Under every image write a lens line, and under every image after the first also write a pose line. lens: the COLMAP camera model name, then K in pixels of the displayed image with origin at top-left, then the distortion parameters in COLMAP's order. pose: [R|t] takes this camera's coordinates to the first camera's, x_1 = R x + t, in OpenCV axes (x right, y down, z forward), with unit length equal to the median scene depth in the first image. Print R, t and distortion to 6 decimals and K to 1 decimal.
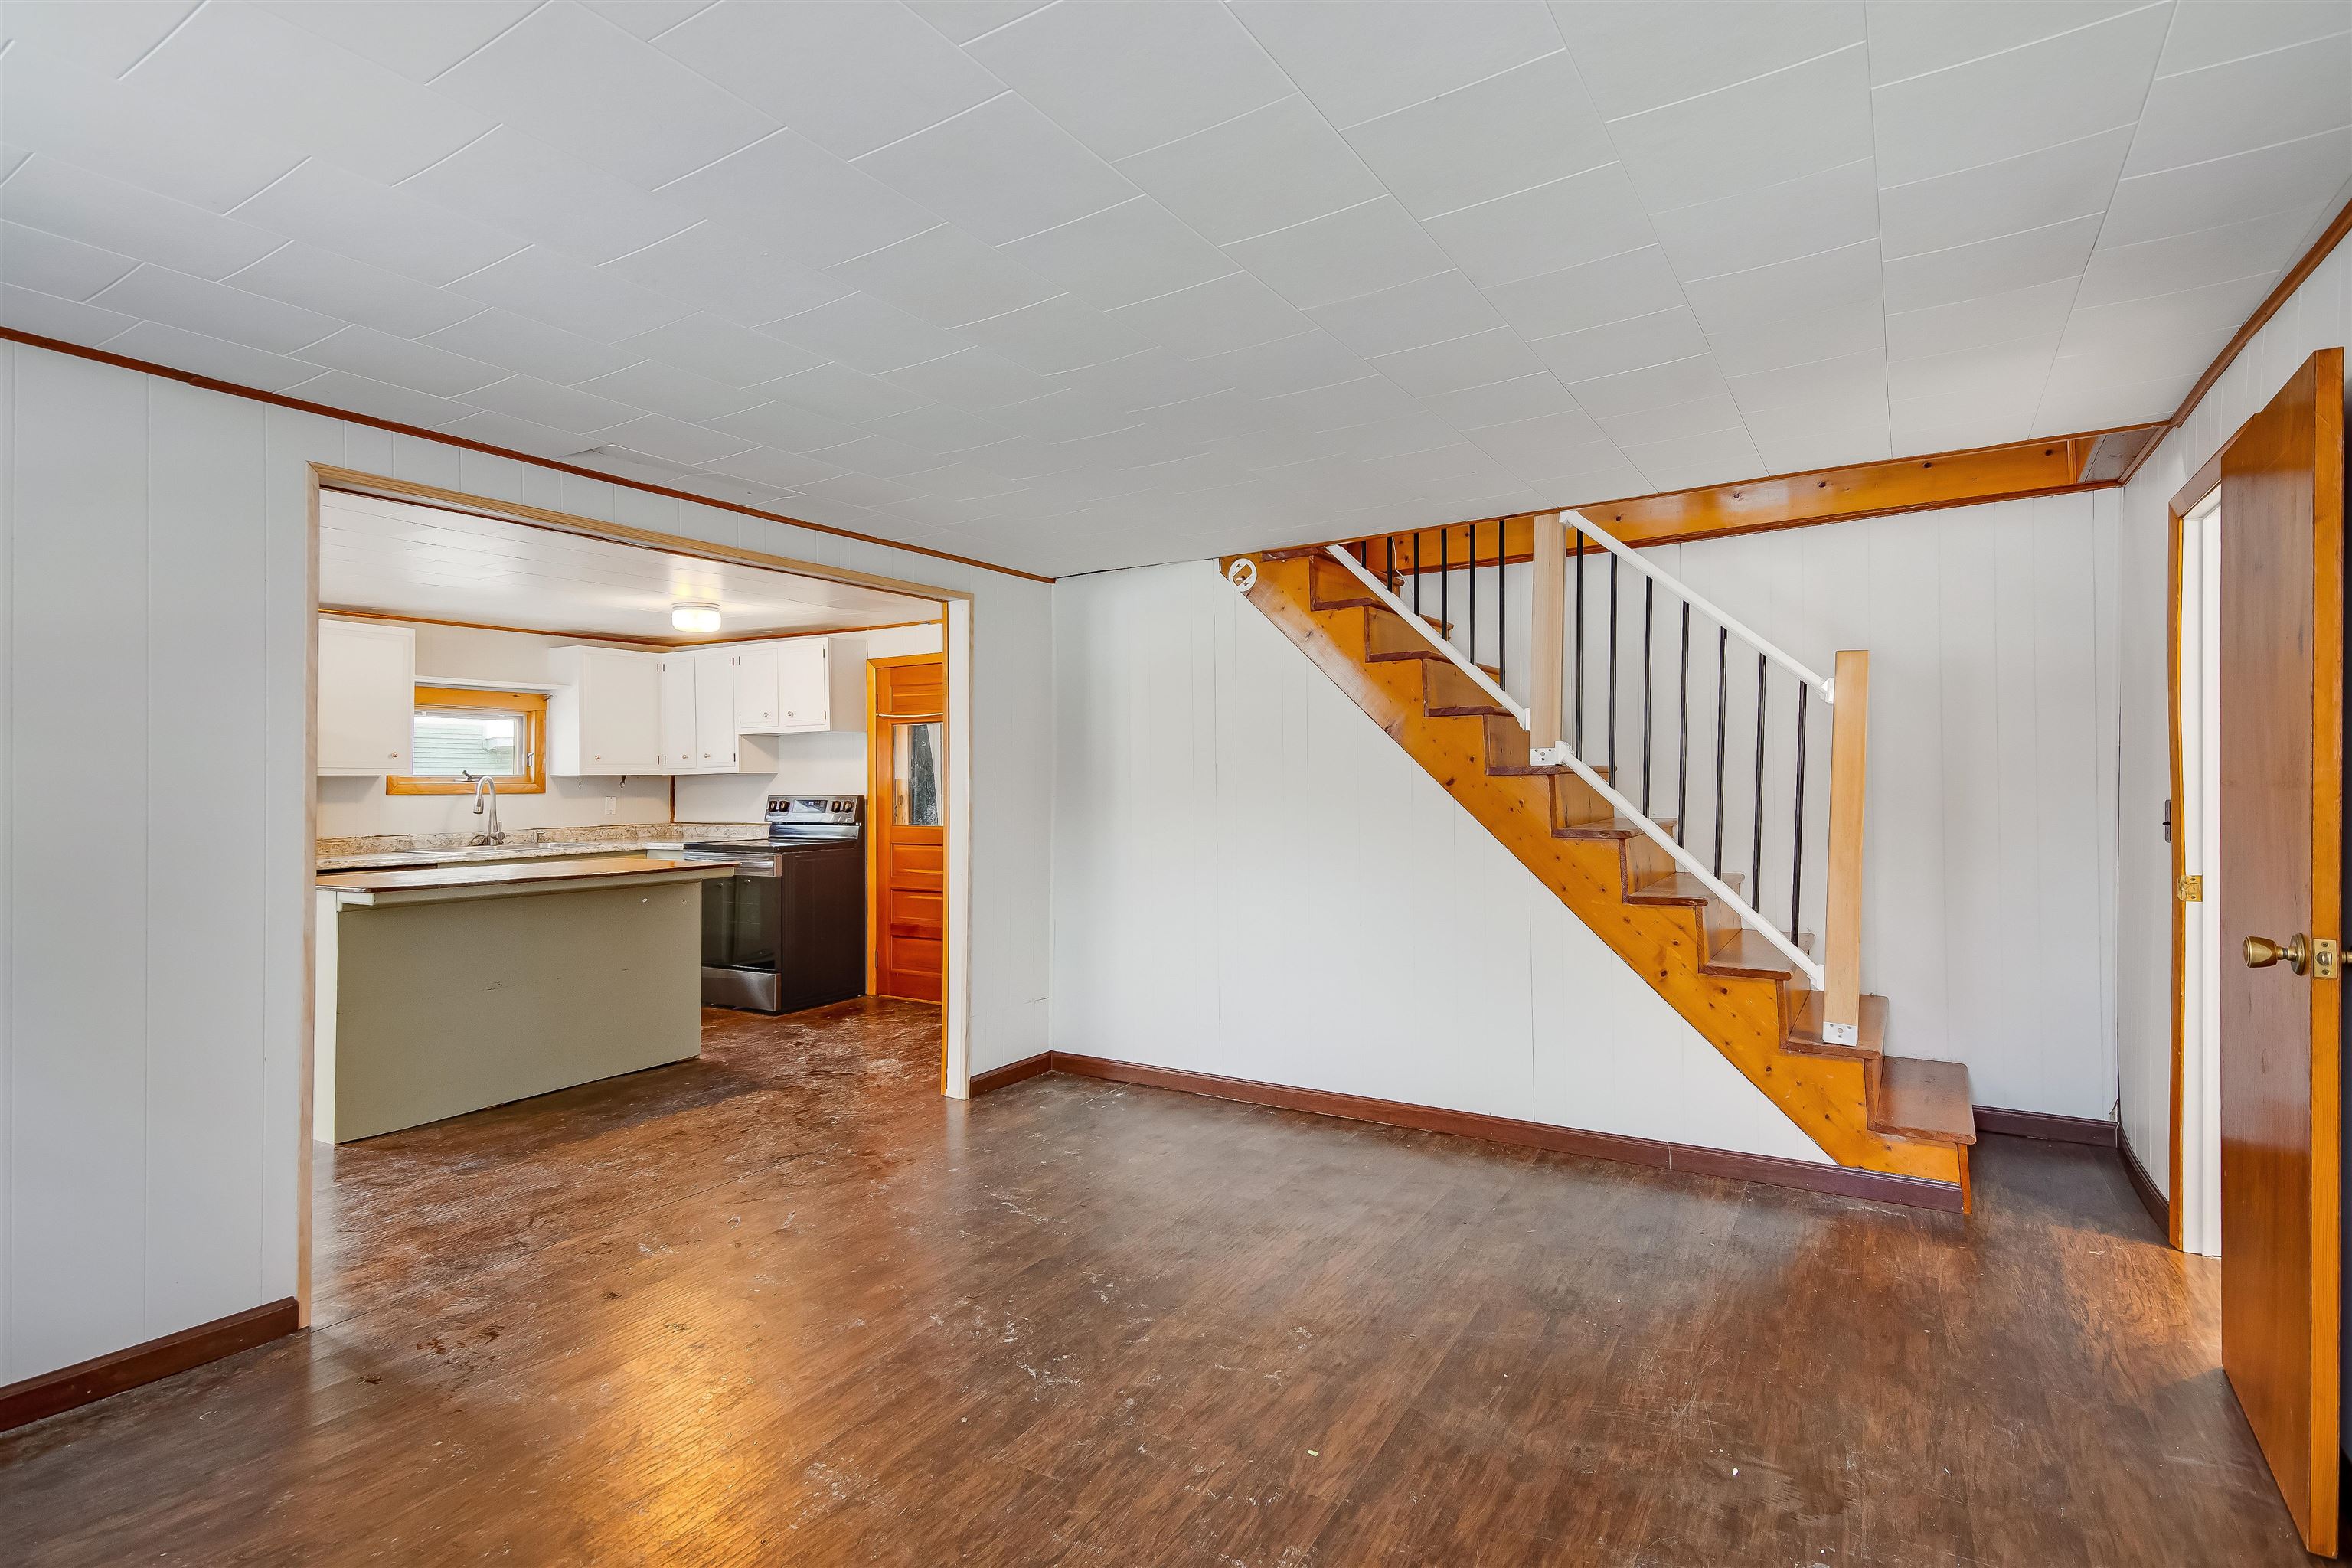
lens RADIAL K [[1156.1, 0, 1180.9], [0, 1156.1, 781.3], [0, 0, 1]] dist [0.045486, -0.027696]
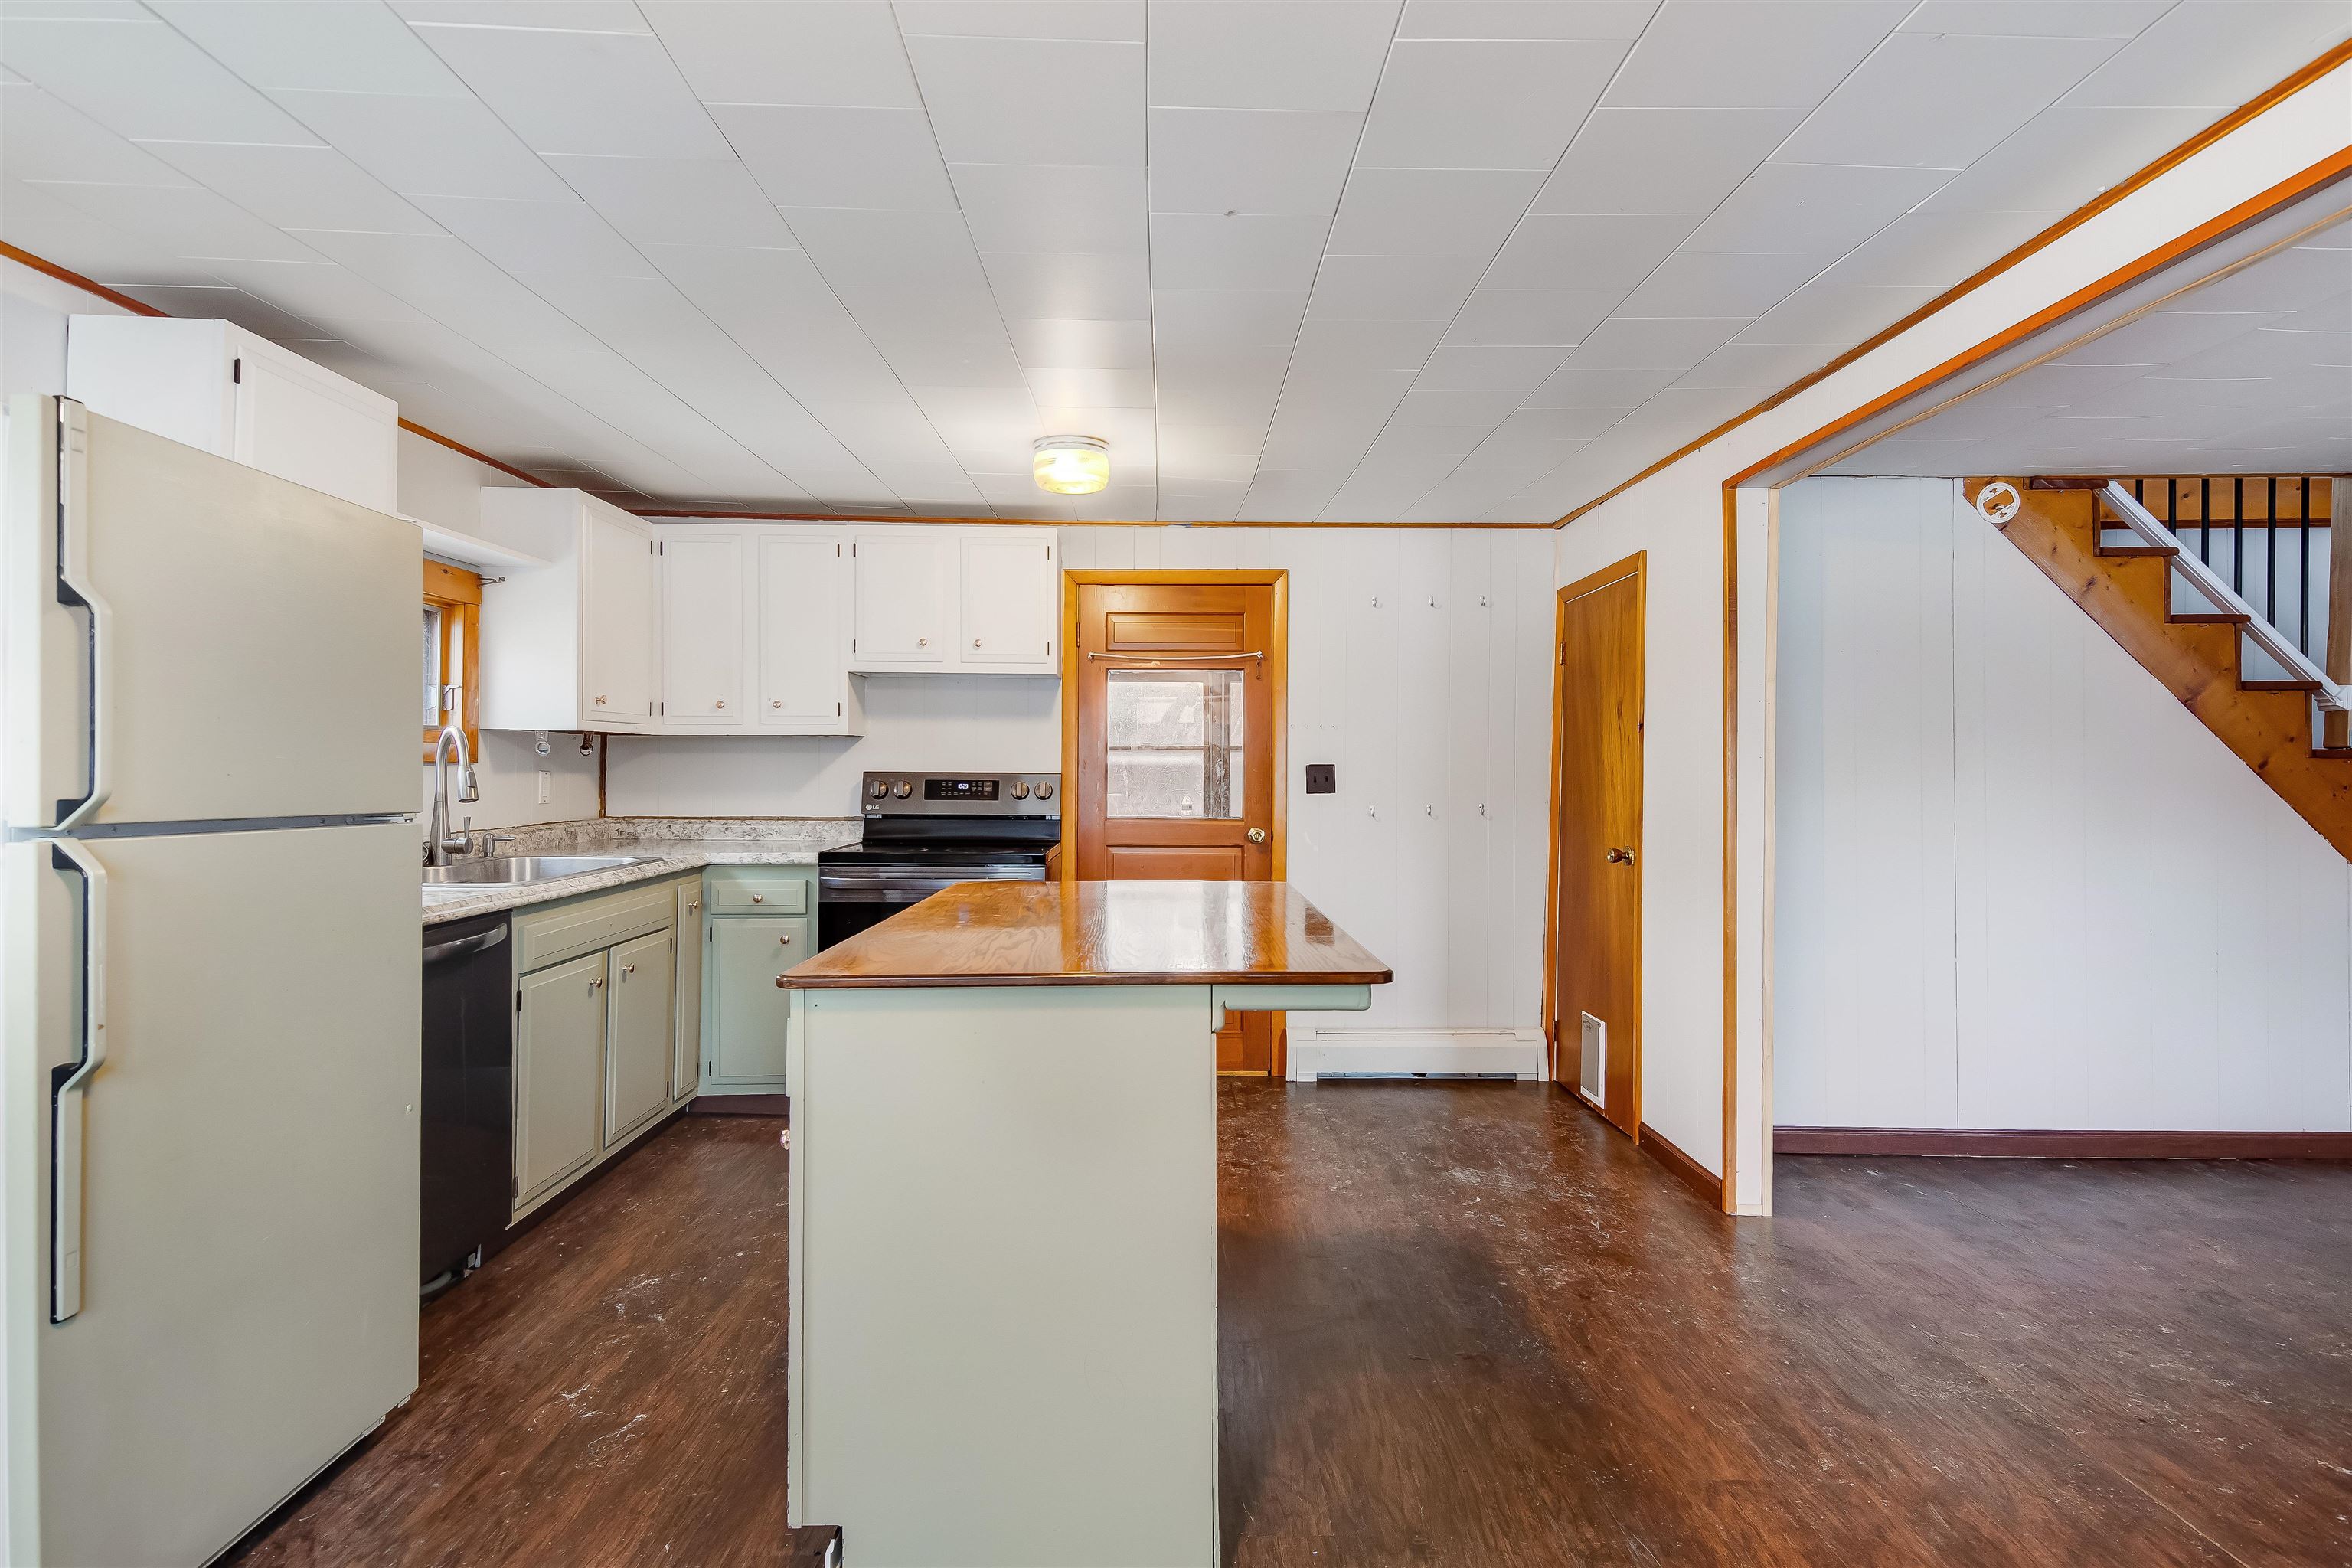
lens RADIAL K [[1184.5, 0, 1181.5], [0, 1184.5, 776.5], [0, 0, 1]] dist [0.054383, -0.031862]
pose [[0.853055, 0.008366, 0.521754, -0.592334], [-0.012890, 0.999904, 0.005042, 0.009923], [-0.521662, -0.011026, 0.853081, 0.397375]]
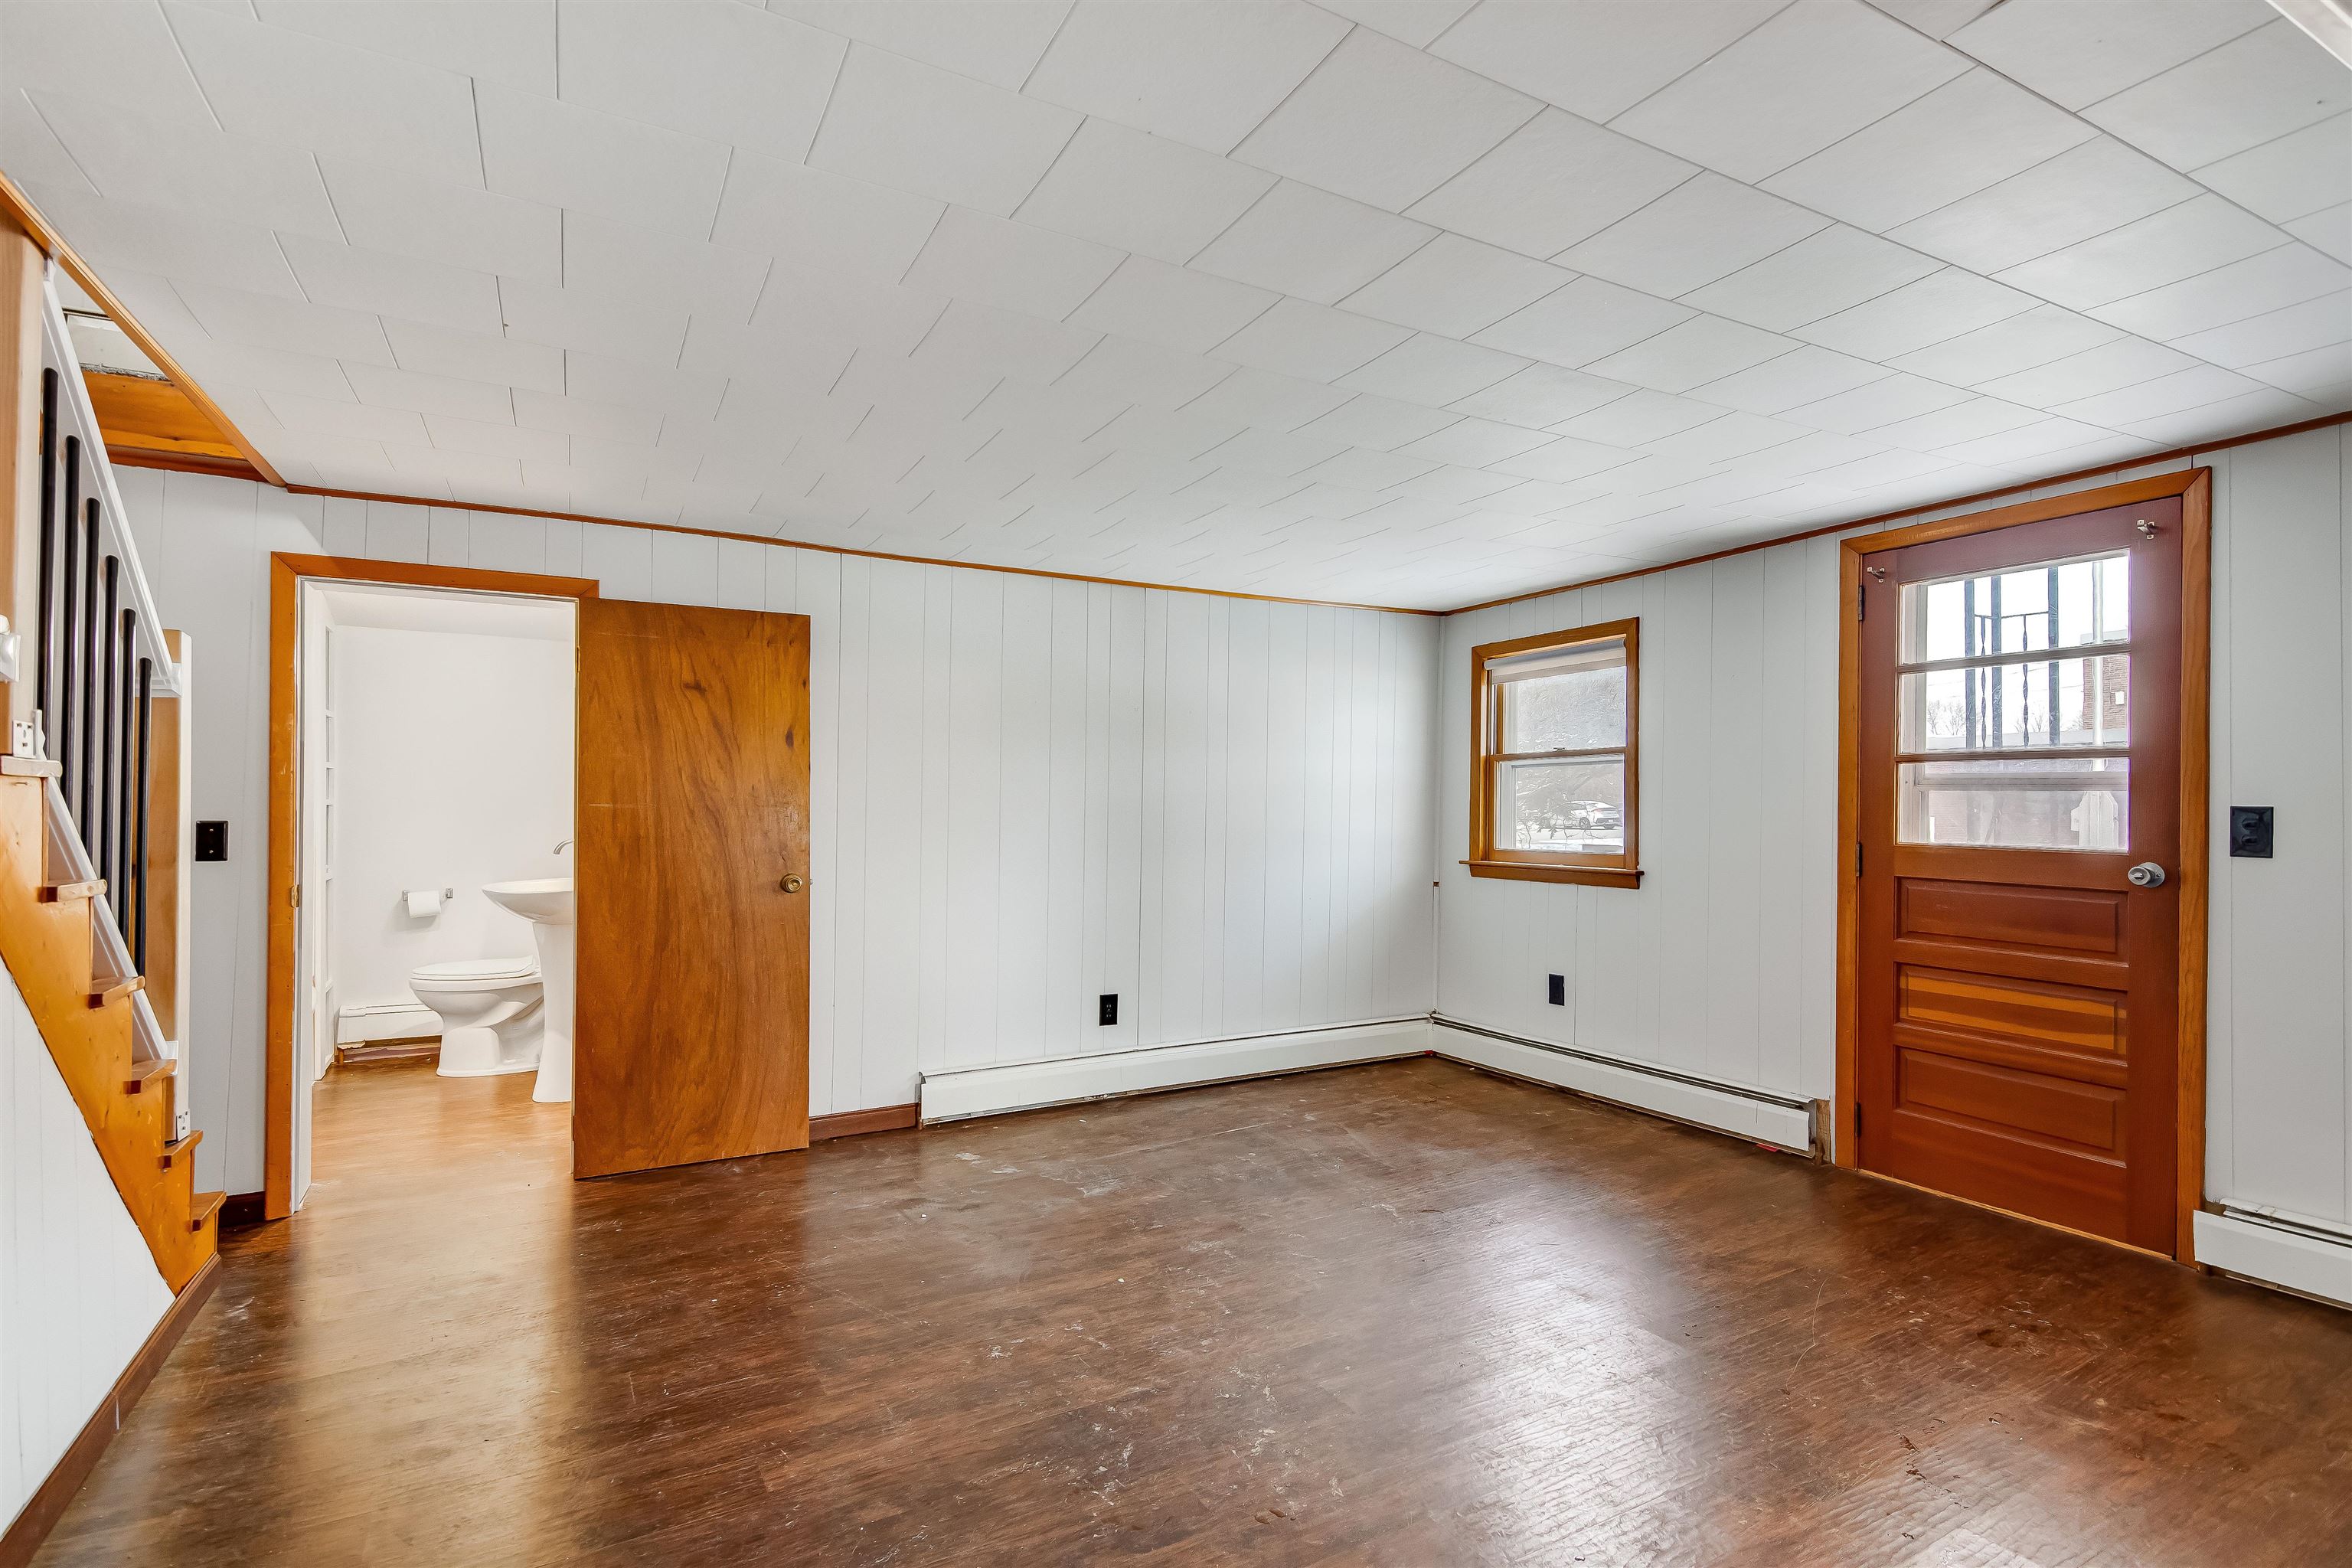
lens RADIAL K [[1113.9, 0, 1178.2], [0, 1113.9, 794.8], [0, 0, 1]] dist [0.043284, -0.030778]
pose [[-0.866150, 0.012637, 0.499625, -0.202527], [0.002557, 0.999779, -0.020854, 0.007875], [-0.499778, -0.016785, -0.865991, 0.695782]]
